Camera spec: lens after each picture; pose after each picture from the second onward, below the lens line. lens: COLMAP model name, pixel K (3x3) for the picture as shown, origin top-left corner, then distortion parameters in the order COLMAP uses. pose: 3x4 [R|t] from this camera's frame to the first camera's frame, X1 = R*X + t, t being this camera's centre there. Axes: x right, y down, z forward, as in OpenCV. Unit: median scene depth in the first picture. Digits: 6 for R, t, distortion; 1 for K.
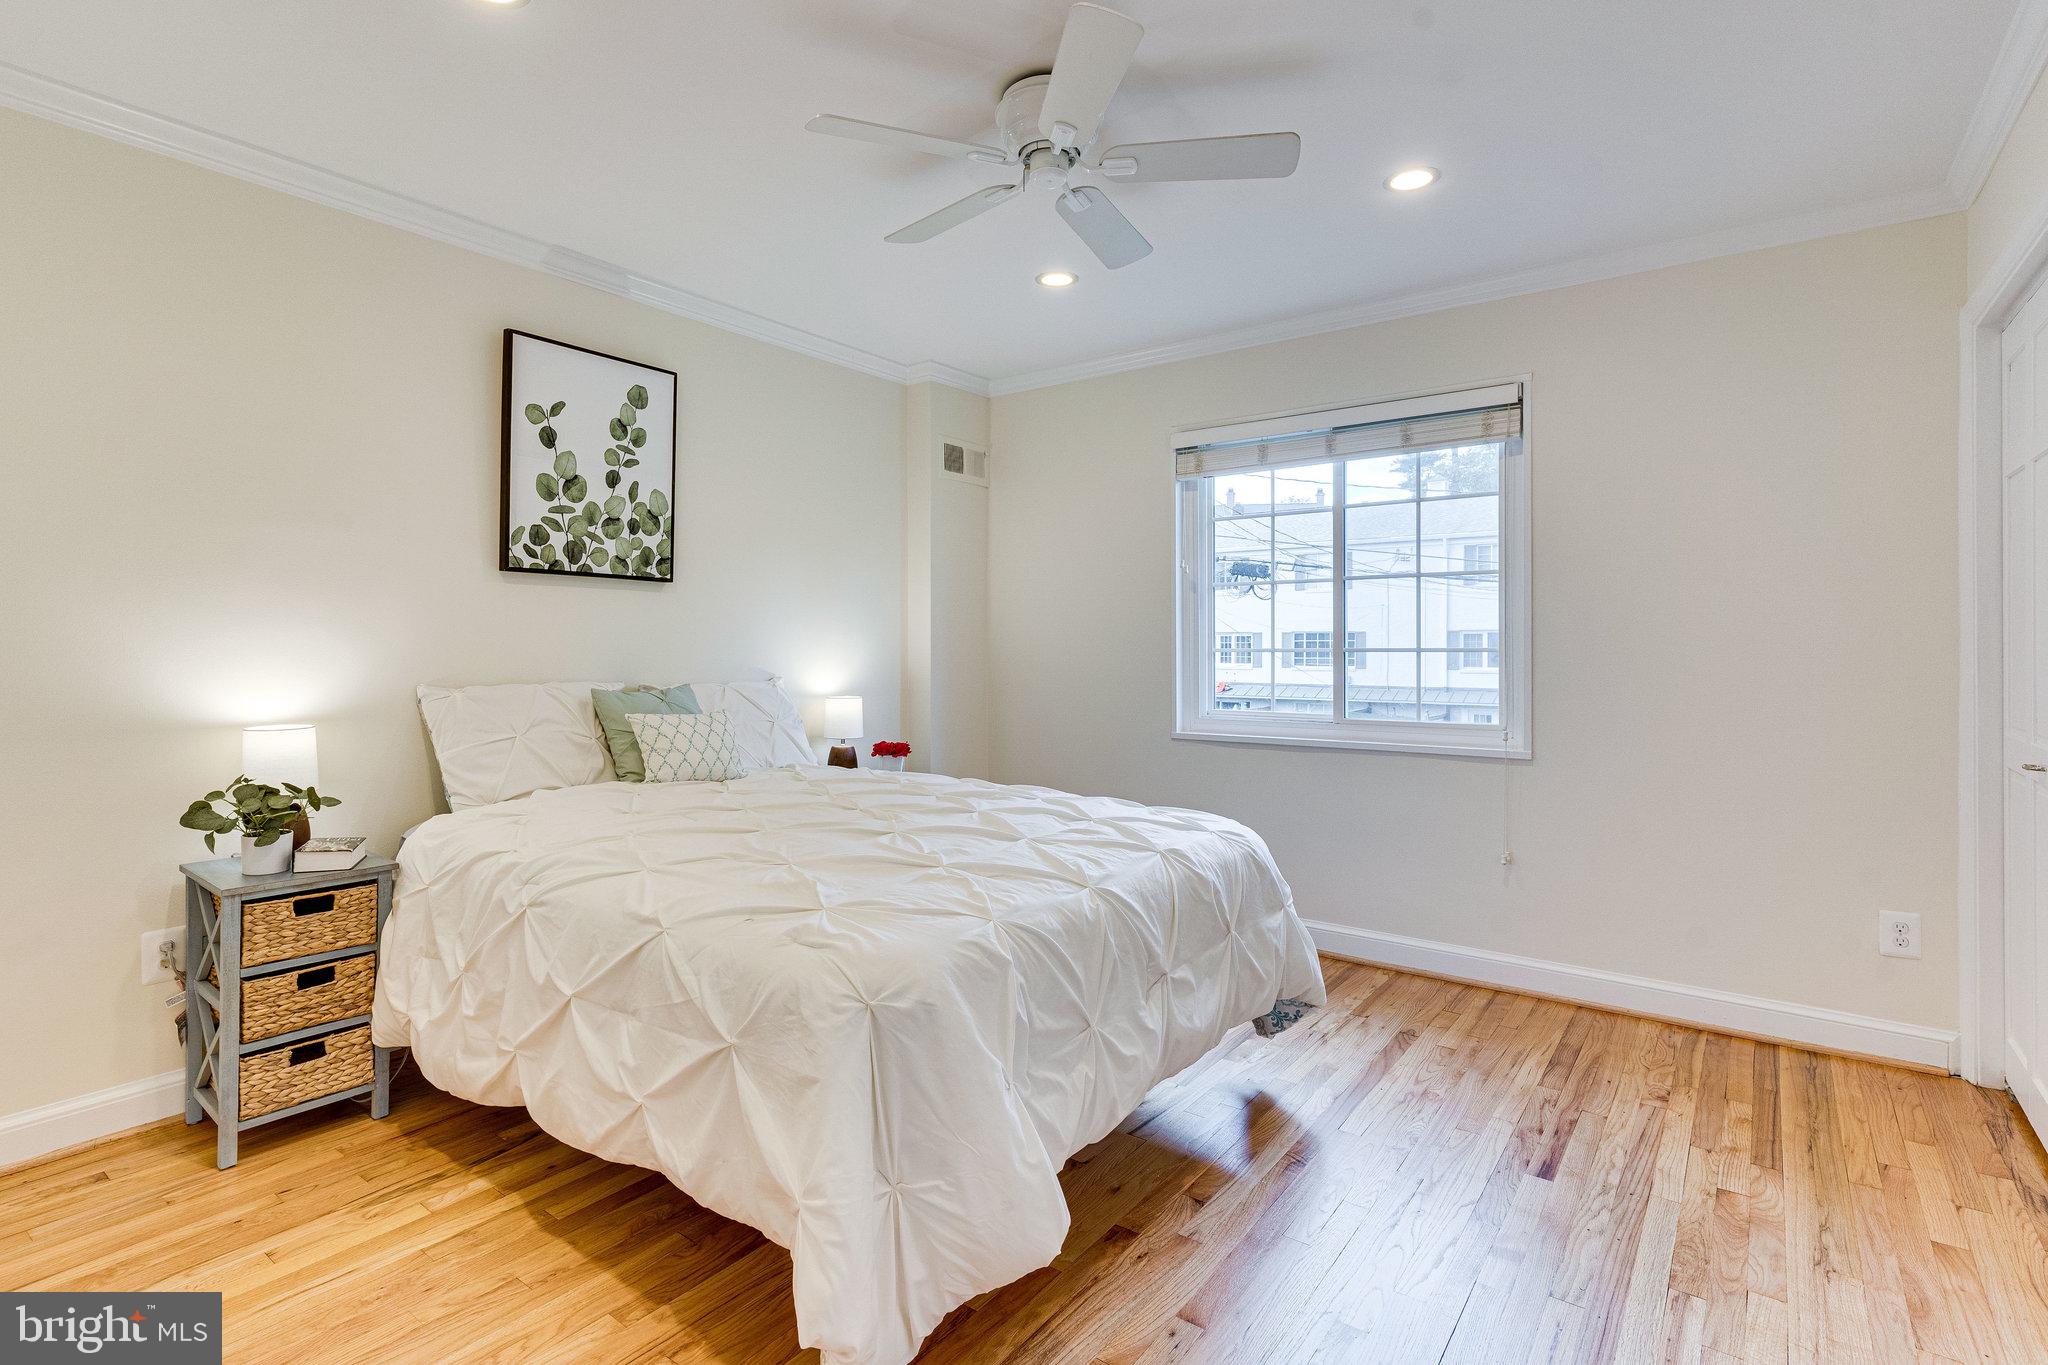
lens RADIAL K [[983.5, 0, 1031.8], [0, 983.5, 650.6], [0, 0, 1]] dist [0.003229, -0.000474]
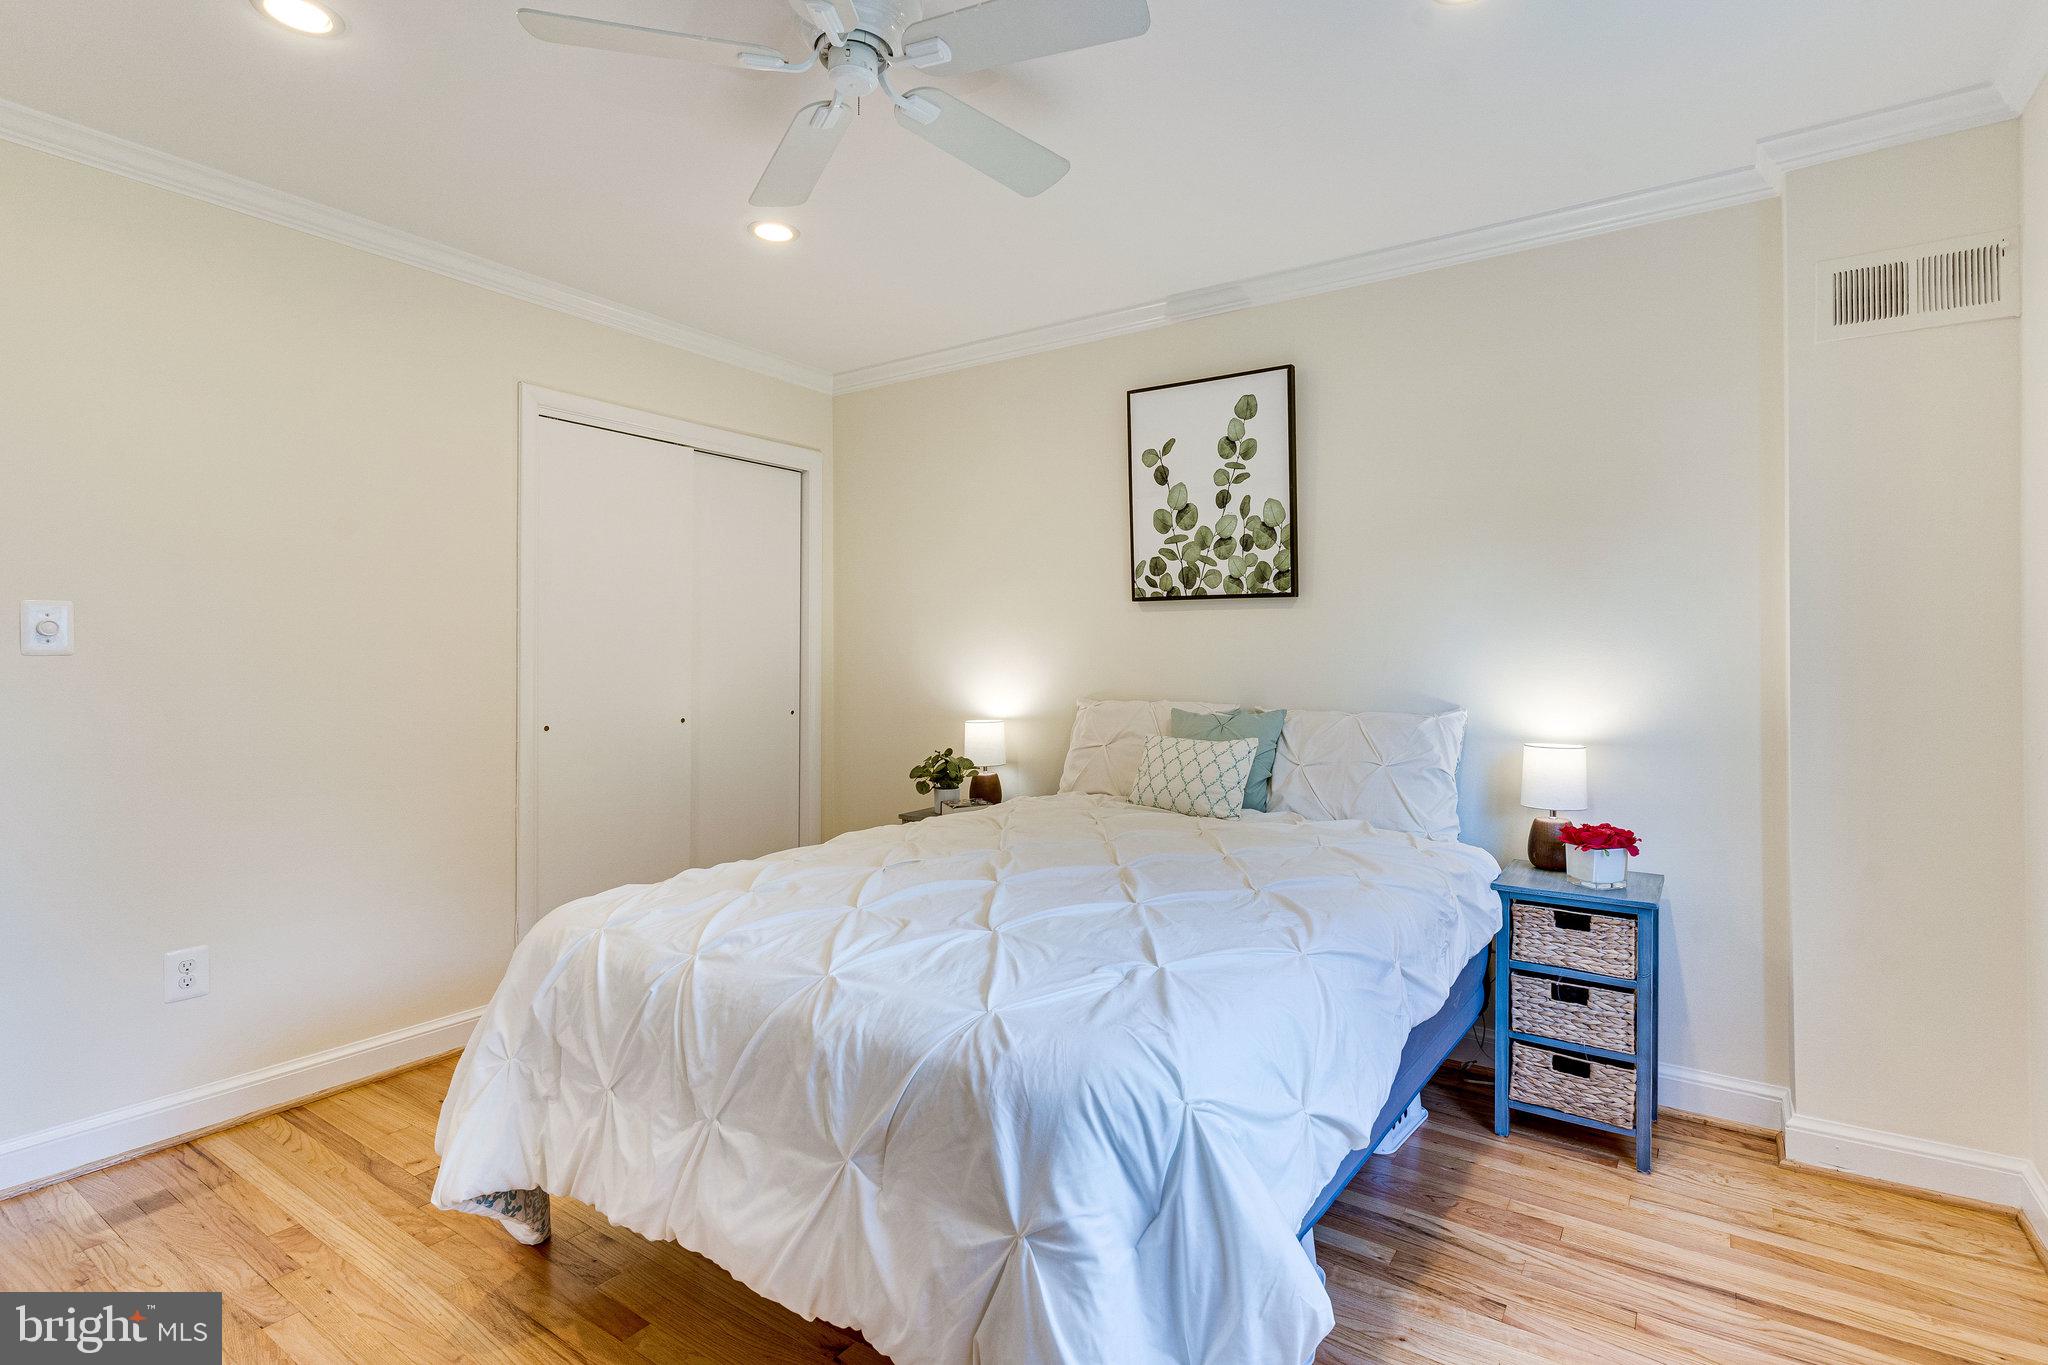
lens RADIAL K [[983.5, 0, 1031.8], [0, 983.5, 650.6], [0, 0, 1]] dist [0.003229, -0.000474]
pose [[0.048720, -0.019134, -0.998629, 0.558165], [-0.007278, 0.999783, -0.019511, -0.000676], [0.998786, 0.008219, 0.048571, 0.768568]]
